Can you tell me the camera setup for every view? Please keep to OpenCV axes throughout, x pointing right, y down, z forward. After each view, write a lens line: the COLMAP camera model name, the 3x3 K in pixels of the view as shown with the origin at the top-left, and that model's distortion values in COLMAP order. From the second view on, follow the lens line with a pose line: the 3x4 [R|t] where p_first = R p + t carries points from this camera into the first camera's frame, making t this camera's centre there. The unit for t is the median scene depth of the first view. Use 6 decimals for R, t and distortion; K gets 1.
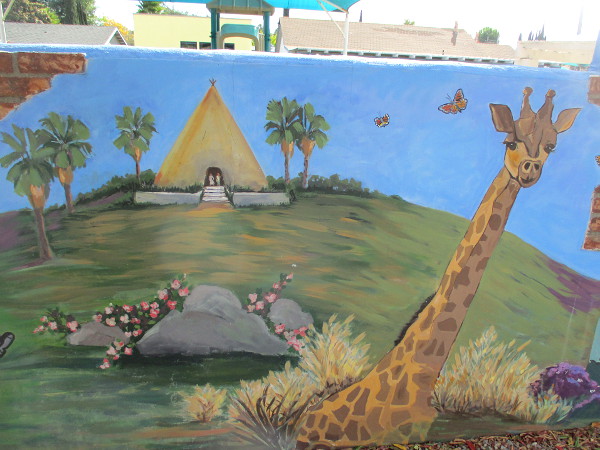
lens RADIAL K [[504.6, 0, 300.0], [0, 504.6, 225.0], [0, 0, 1]] dist [-0.048786, 0.007526]
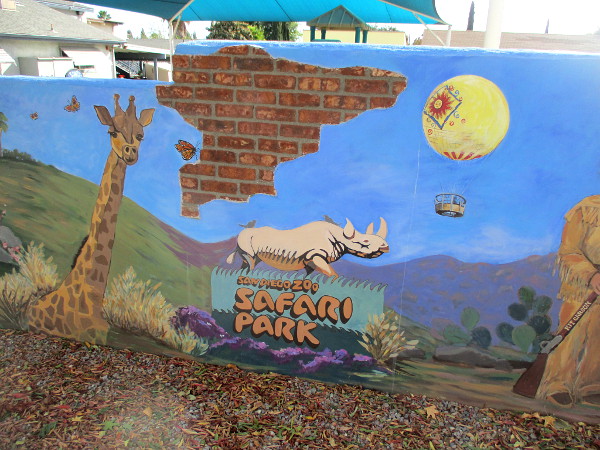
lens RADIAL K [[479.9, 0, 300.0], [0, 479.9, 225.0], [0, 0, 1]] dist [-0.044357, 0.006902]
pose [[0.932422, 0.102610, -0.346498, 1.237855], [-0.104713, 0.994421, 0.012701, 0.022415], [0.345868, 0.024440, 0.937965, -0.078887]]
